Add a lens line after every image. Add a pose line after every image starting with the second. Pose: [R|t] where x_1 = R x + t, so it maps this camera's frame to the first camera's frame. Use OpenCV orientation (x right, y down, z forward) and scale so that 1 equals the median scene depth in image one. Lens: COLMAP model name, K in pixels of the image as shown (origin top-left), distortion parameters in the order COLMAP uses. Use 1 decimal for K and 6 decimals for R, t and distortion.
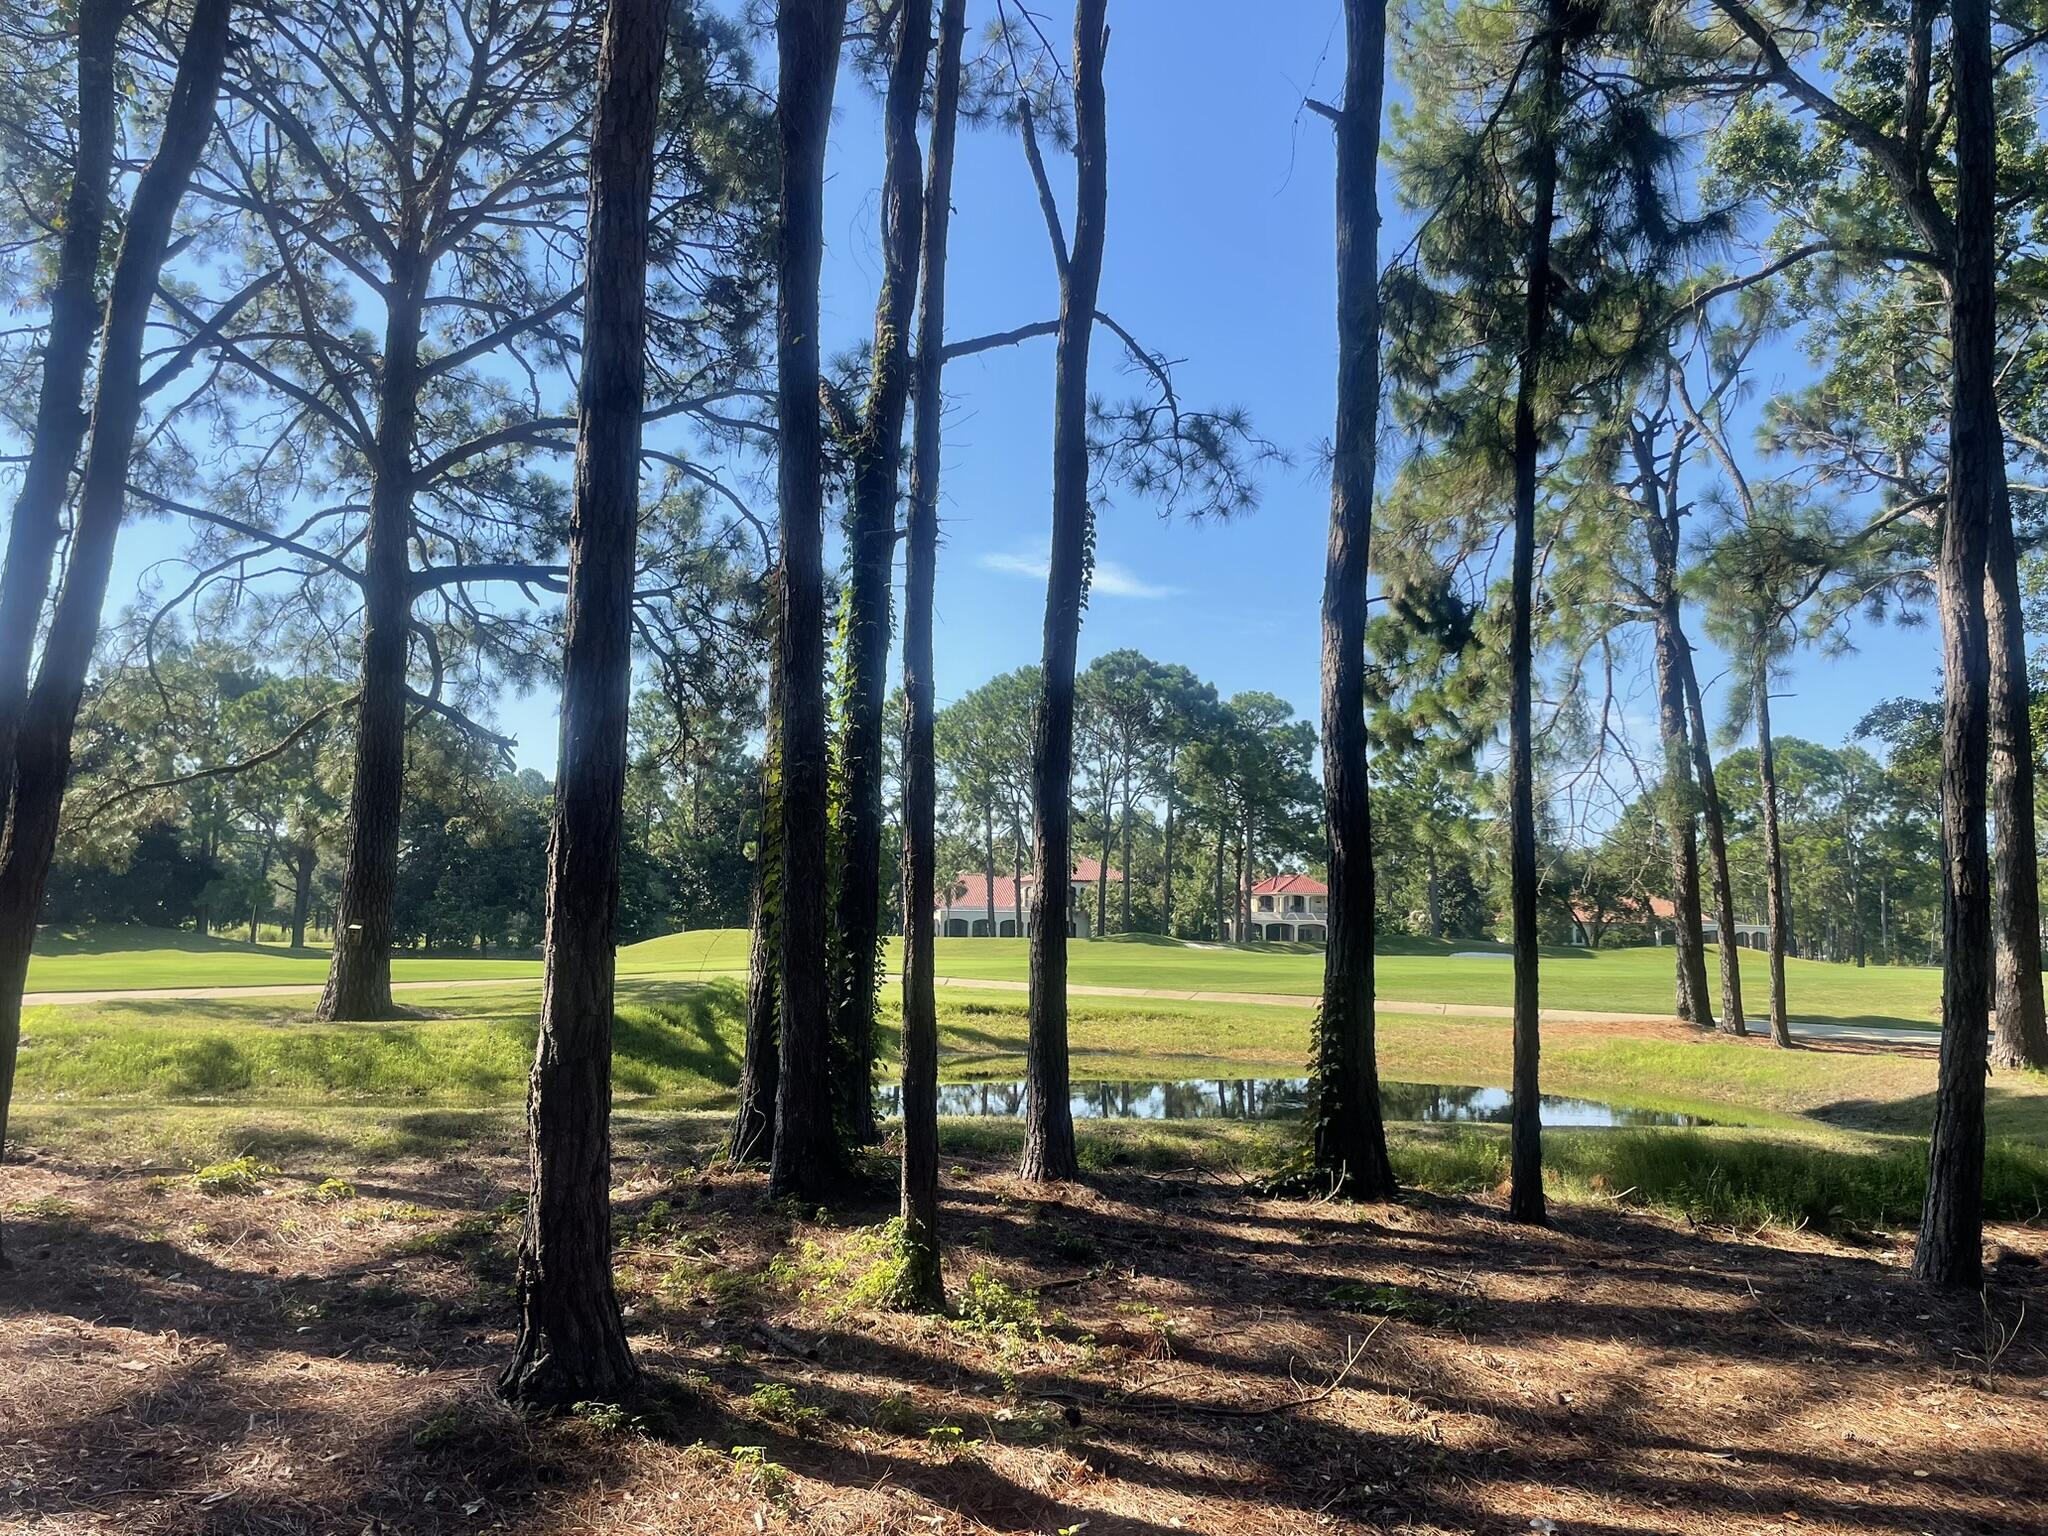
lens RADIAL K [[1542.1, 0, 1010.9], [0, 1542.1, 766.0], [0, 0, 1]] dist [0.096679, -0.124072]
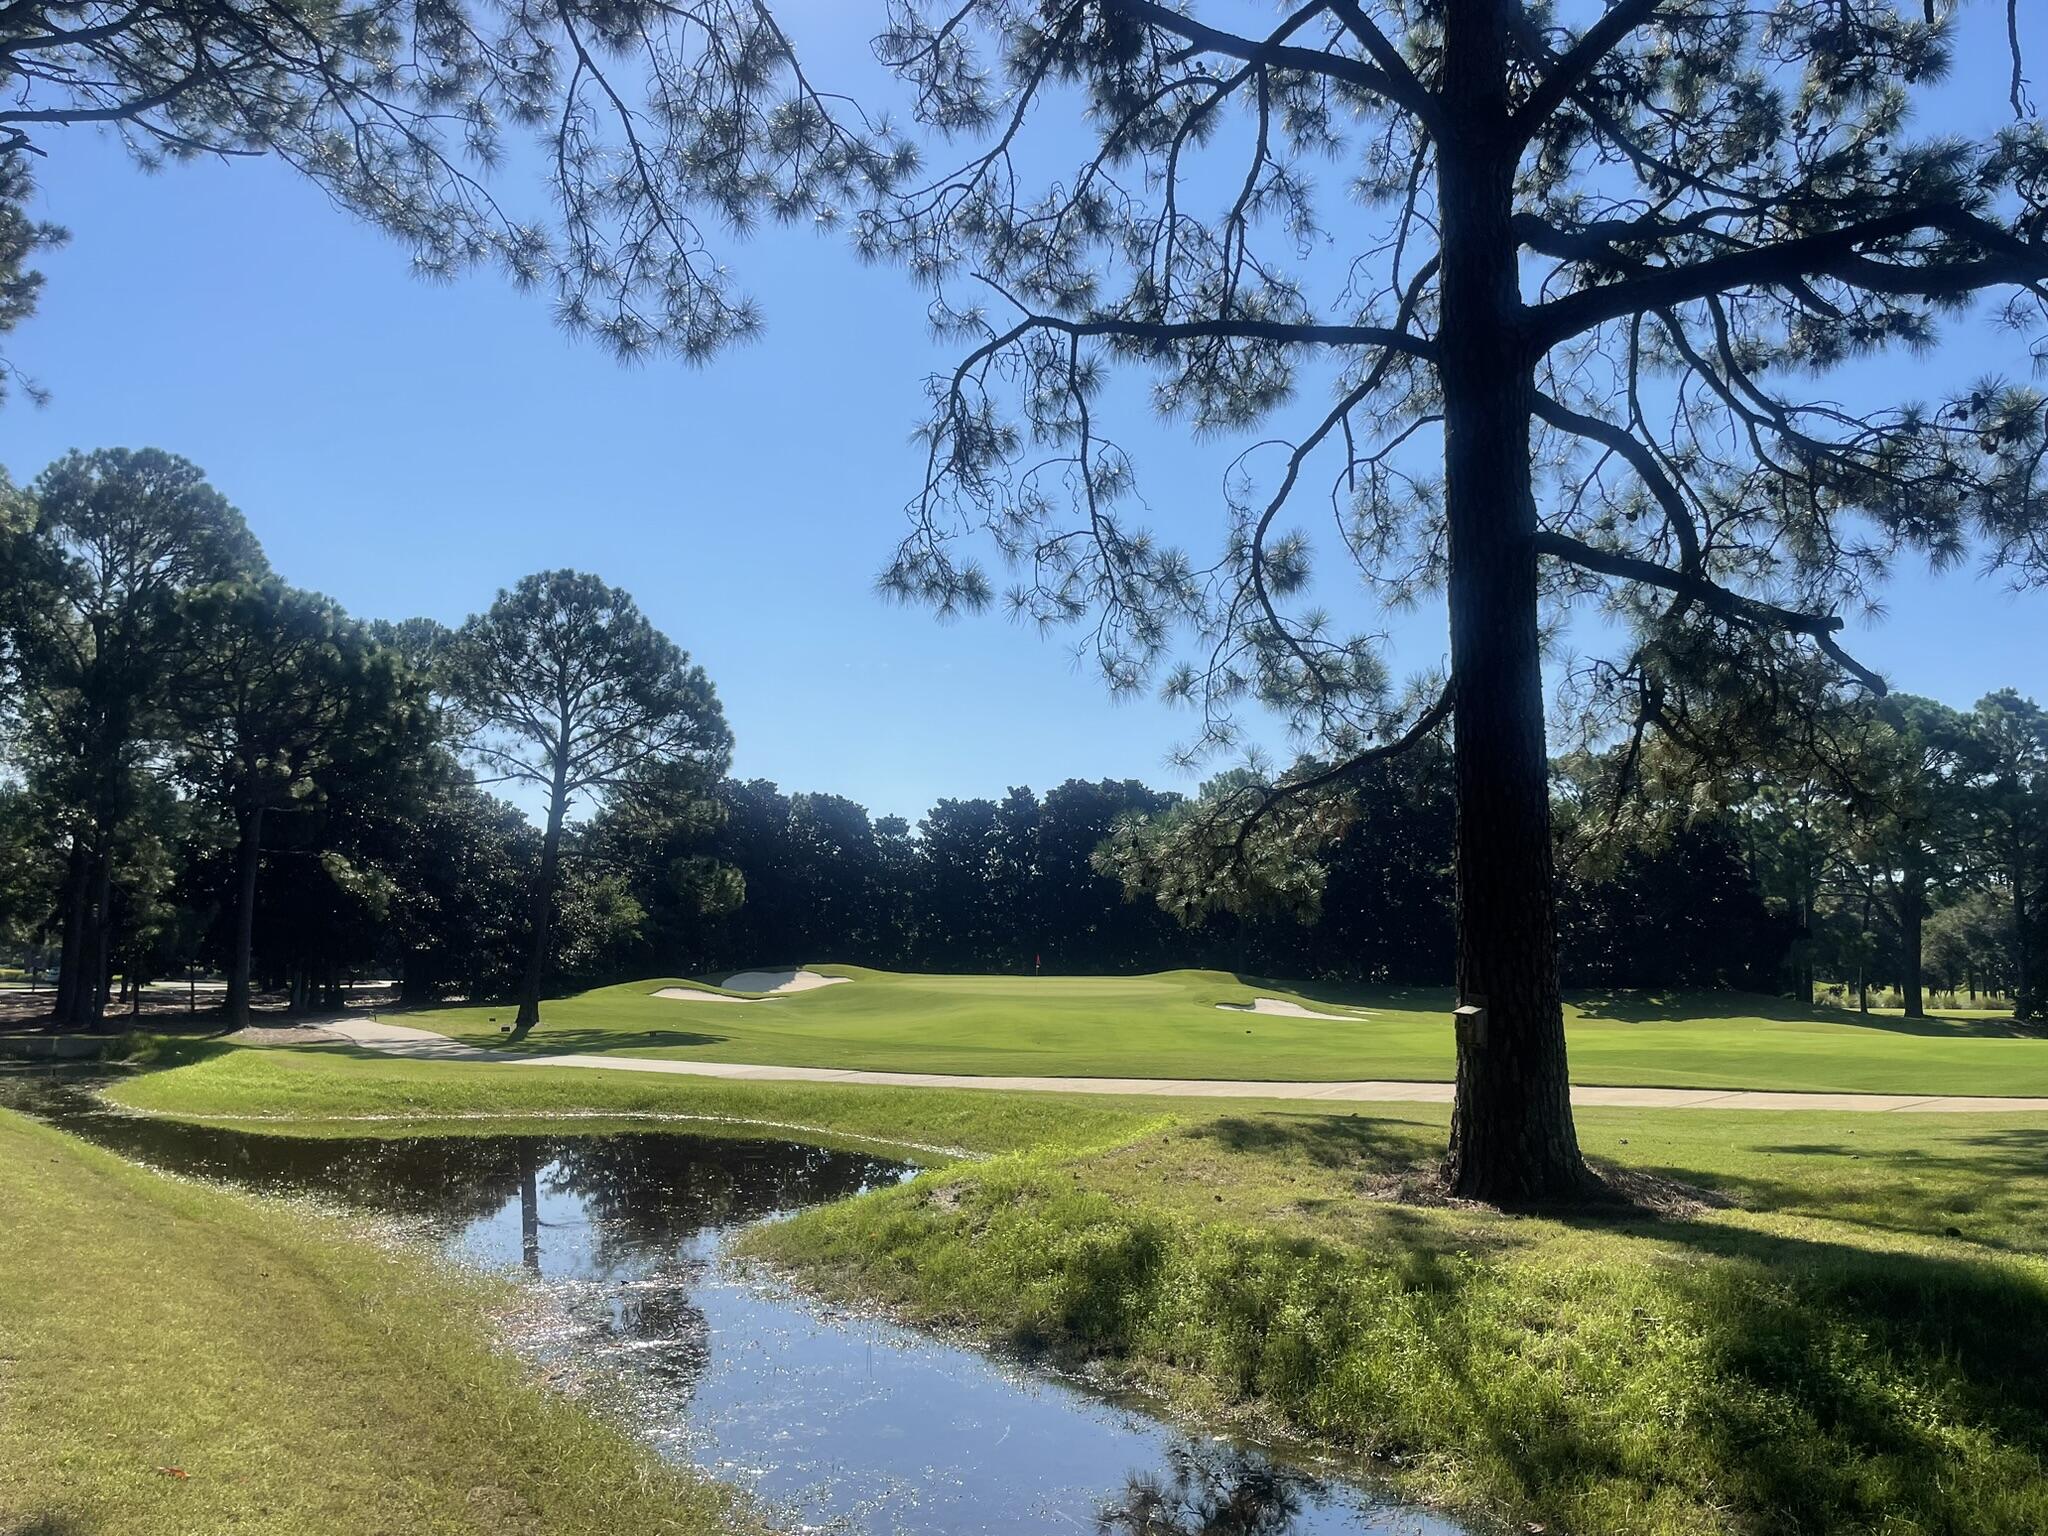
lens RADIAL K [[1542.1, 0, 1019.0], [0, 1542.1, 778.2], [0, 0, 1]] dist [0.096679, -0.124072]
pose [[0.560709, -0.115582, -0.819906, -0.077819], [0.090011, 0.992850, -0.078407, 0.052639], [0.823106, -0.029837, 0.567103, 0.574990]]
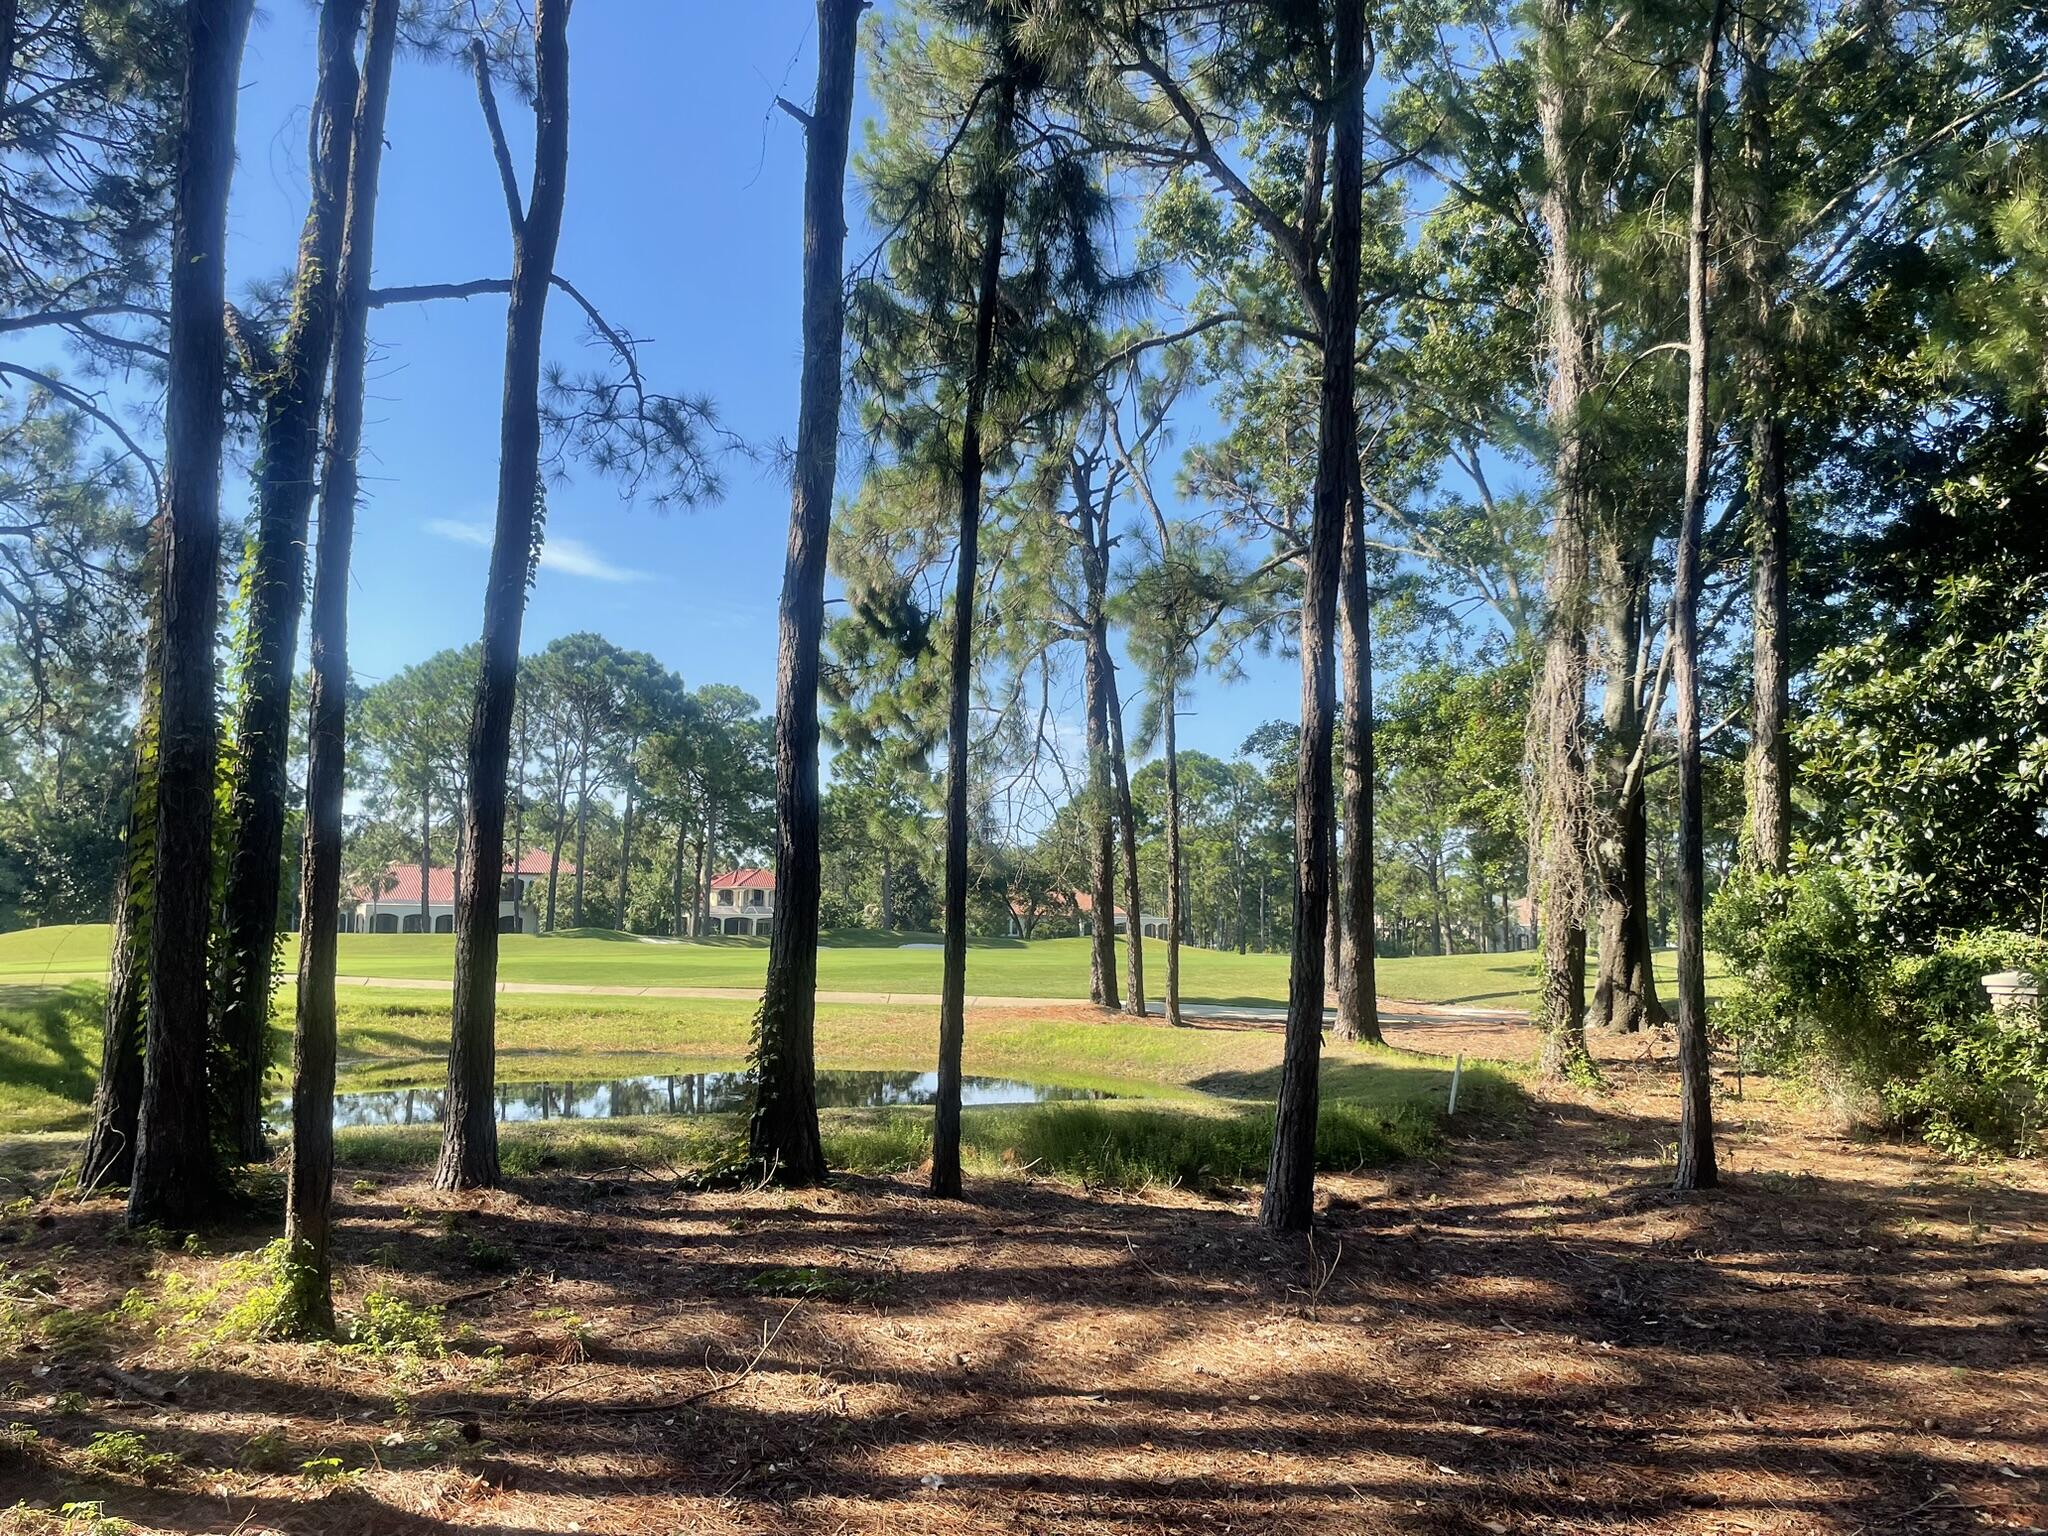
lens RADIAL K [[1542.1, 0, 1013.3], [0, 1542.1, 774.8], [0, 0, 1]] dist [0.096679, -0.124072]
pose [[0.940821, 0.033424, 0.337252, 0.003840], [-0.036617, 0.999325, 0.003109, -0.000018], [-0.336920, -0.015274, 0.941409, -0.002082]]
